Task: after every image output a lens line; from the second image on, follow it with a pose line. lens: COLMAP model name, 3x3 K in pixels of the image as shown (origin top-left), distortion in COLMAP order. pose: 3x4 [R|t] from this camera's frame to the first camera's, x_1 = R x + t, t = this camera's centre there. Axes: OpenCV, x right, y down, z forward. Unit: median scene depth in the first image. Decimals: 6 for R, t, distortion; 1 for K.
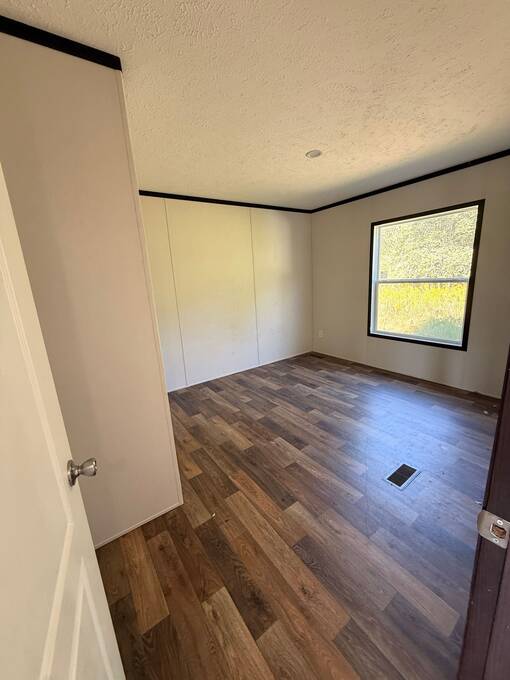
lens RADIAL K [[269.9, 0, 256.0], [0, 269.9, 334.4], [0, 0, 1]] dist [0.002143, -0.000248]
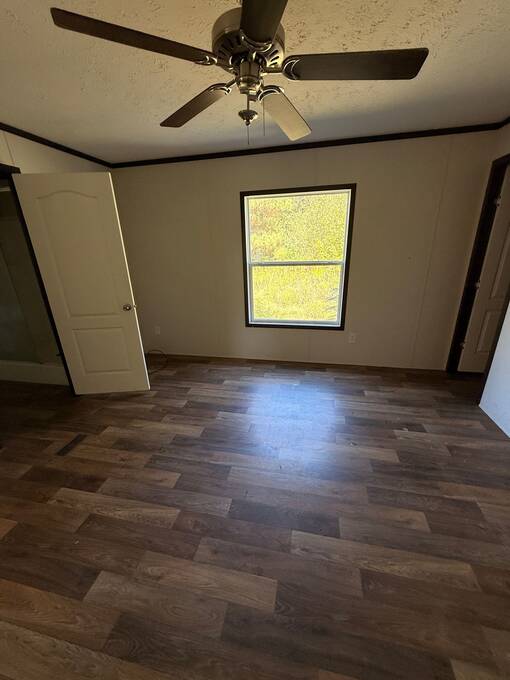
lens RADIAL K [[269.9, 0, 254.0], [0, 269.9, 334.7], [0, 0, 1]] dist [0.002143, -0.000248]
pose [[0.738203, -0.179303, 0.650312, -0.214109], [0.131593, 0.983784, 0.121869, -0.099255], [-0.661618, -0.004388, 0.749828, 0.446849]]
